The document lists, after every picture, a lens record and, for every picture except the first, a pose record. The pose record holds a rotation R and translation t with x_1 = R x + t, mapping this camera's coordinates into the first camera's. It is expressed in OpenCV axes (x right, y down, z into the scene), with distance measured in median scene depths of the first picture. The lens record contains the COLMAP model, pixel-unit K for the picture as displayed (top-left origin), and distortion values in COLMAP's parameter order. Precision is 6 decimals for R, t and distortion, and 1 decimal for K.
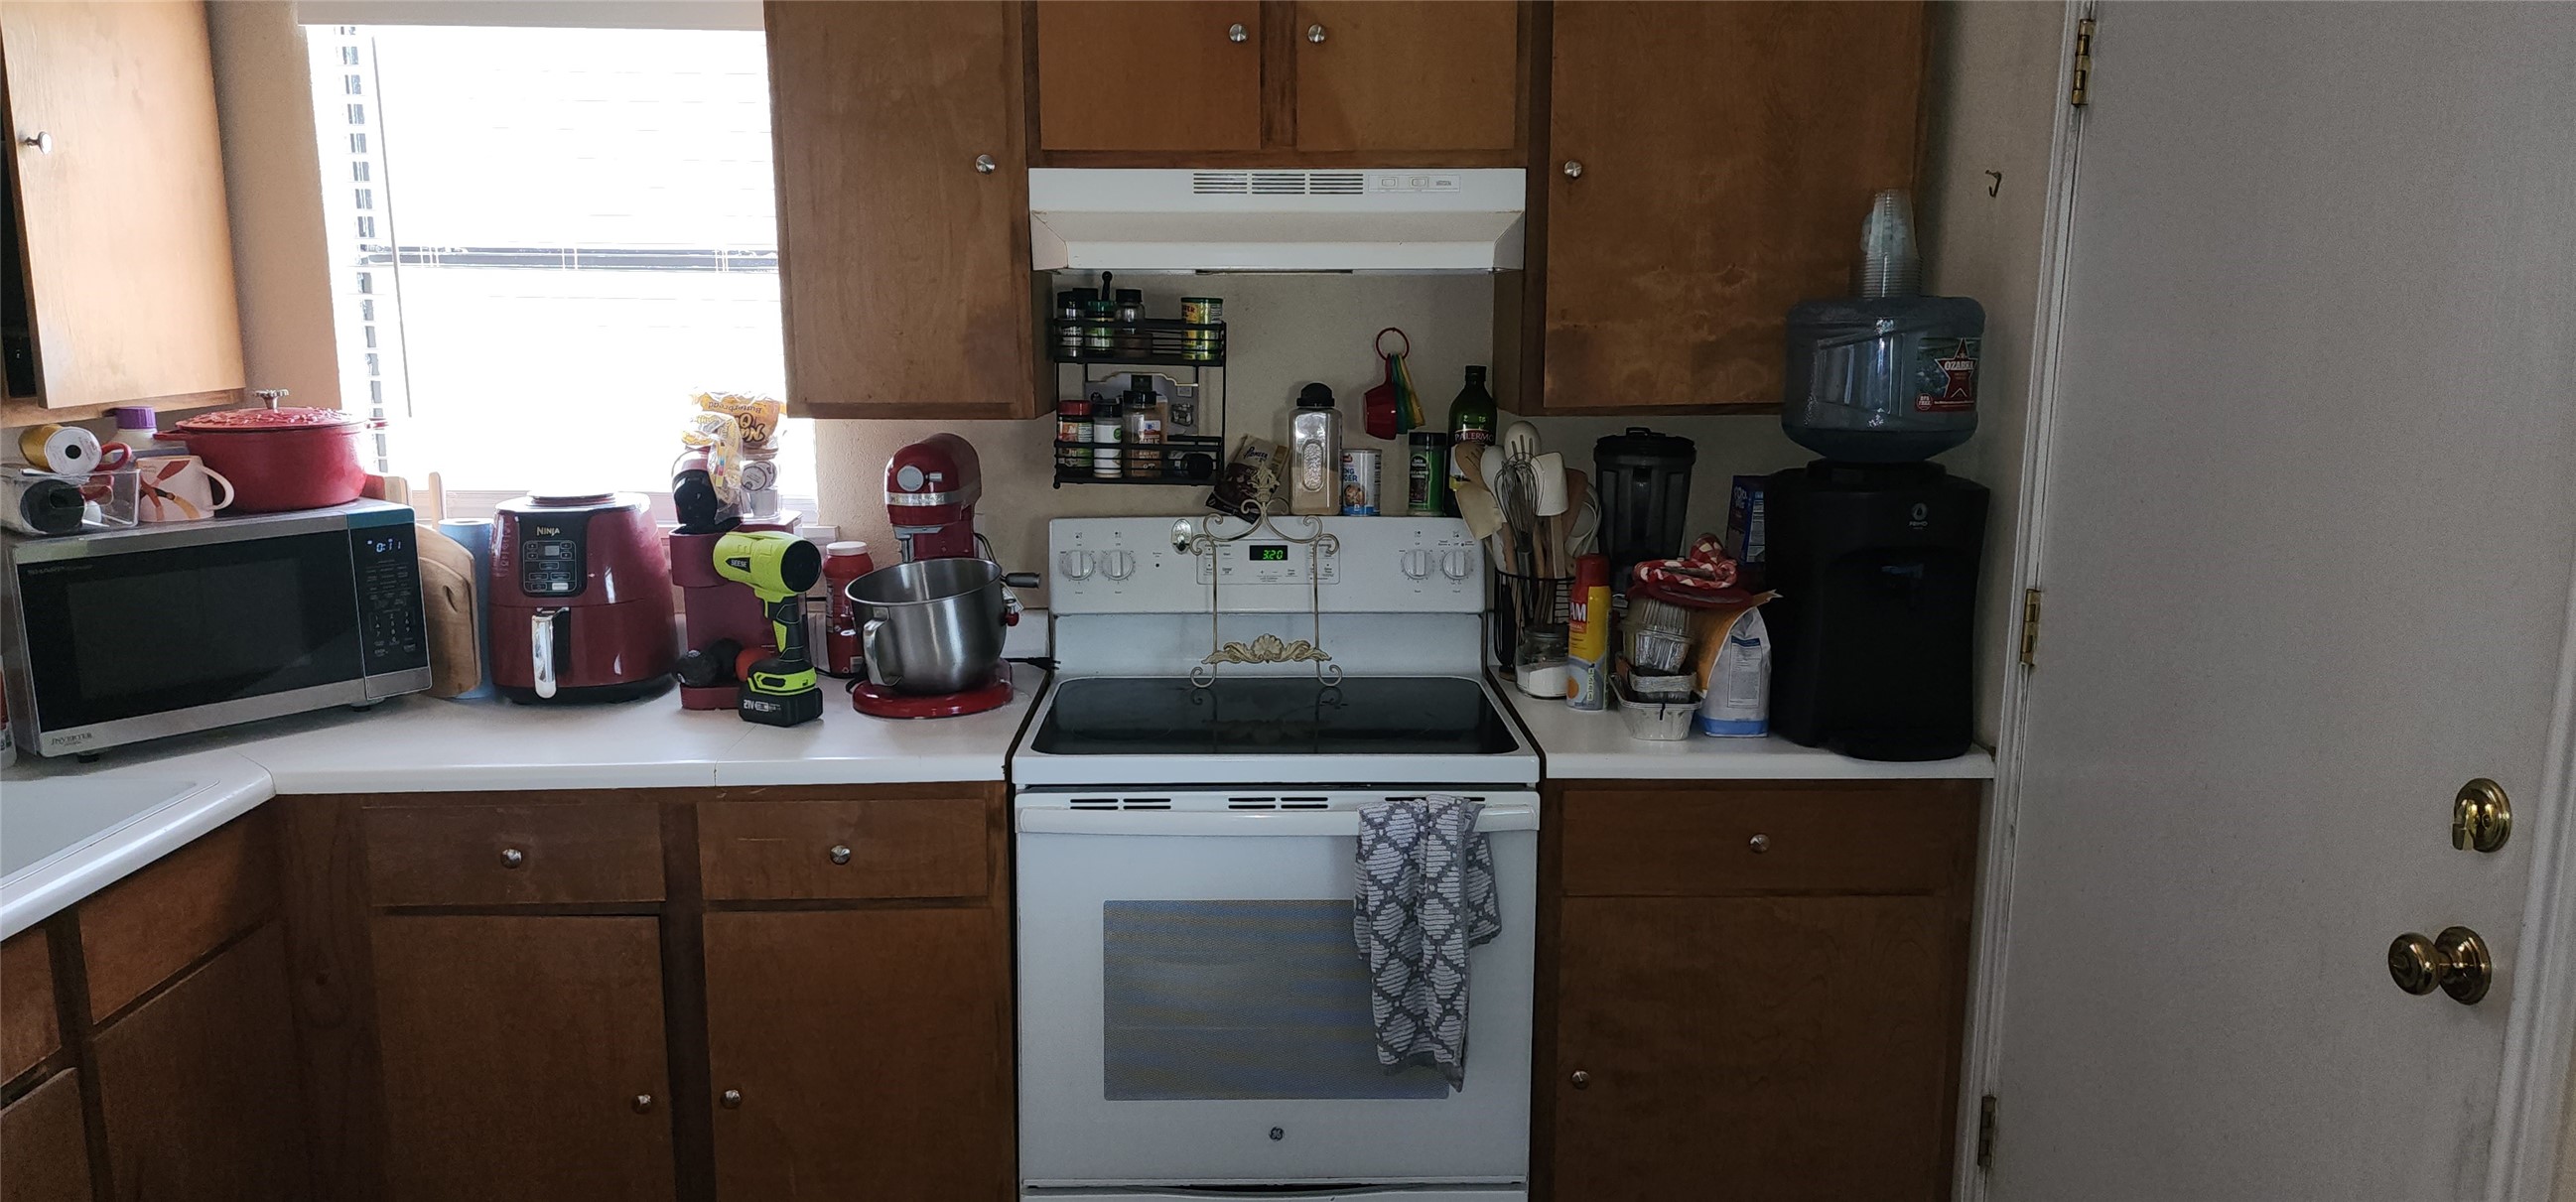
lens RADIAL K [[1707.4, 0, 1283.9], [0, 1707.4, 617.6], [0, 0, 1]] dist [0.094848, -0.084340]
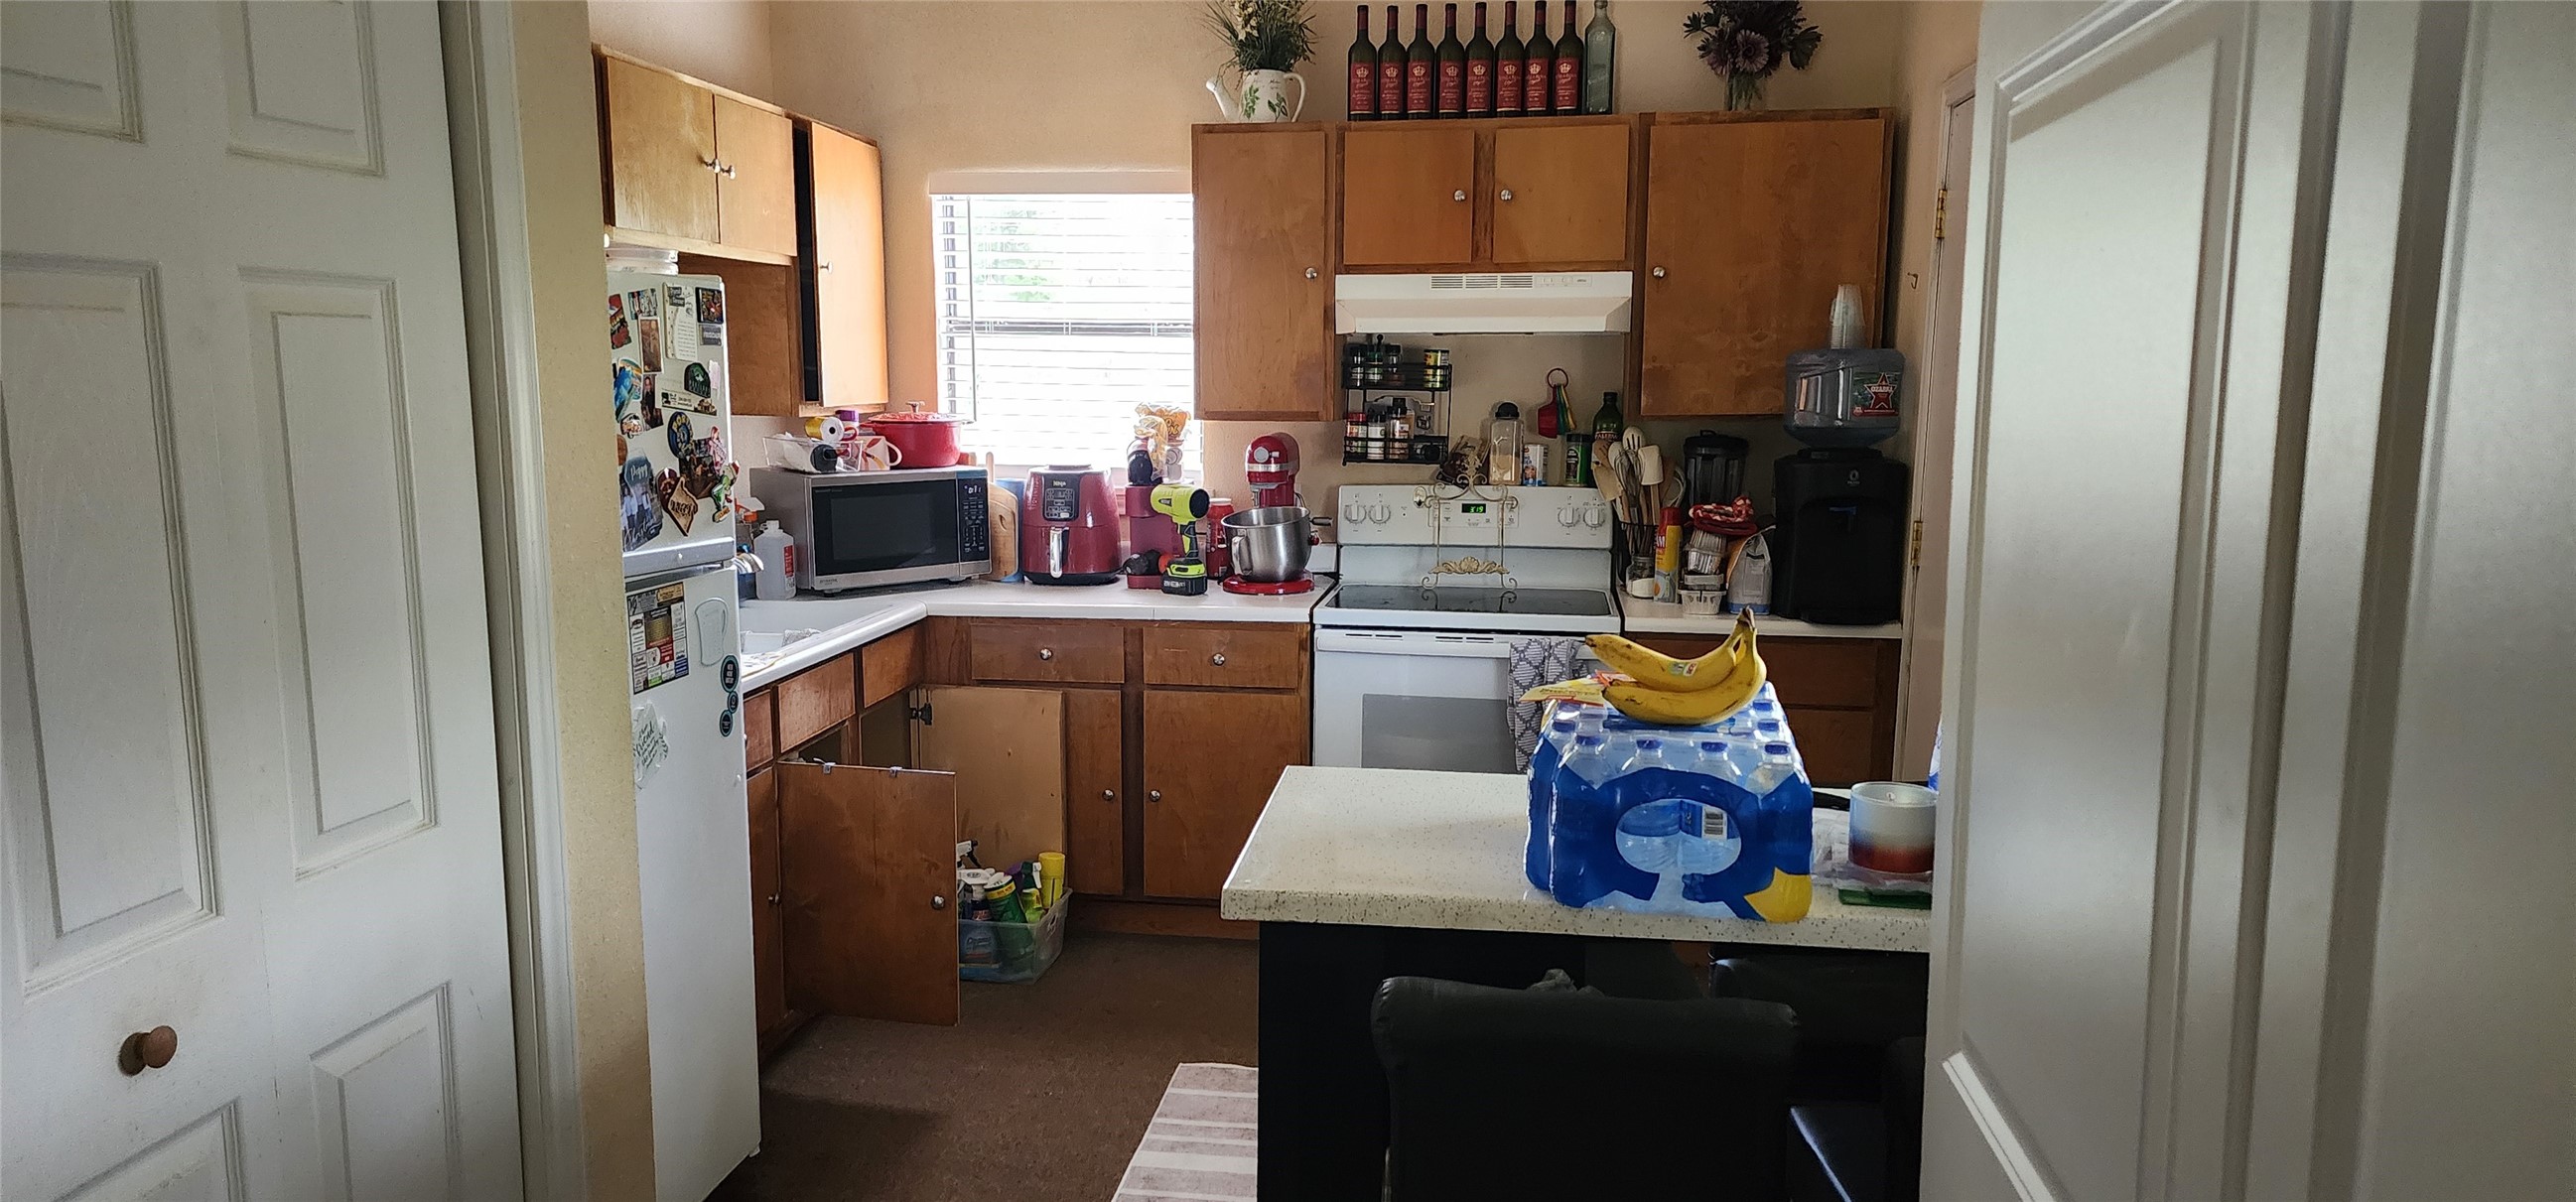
lens RADIAL K [[1819.7, 0, 1277.9], [0, 1819.7, 653.3], [0, 0, 1]] dist [0.209985, -0.502289]
pose [[0.985193, 0.030492, -0.168715, 0.111713], [-0.034642, 0.999164, -0.021711, 0.153658], [0.167912, 0.027235, 0.985426, -0.780088]]
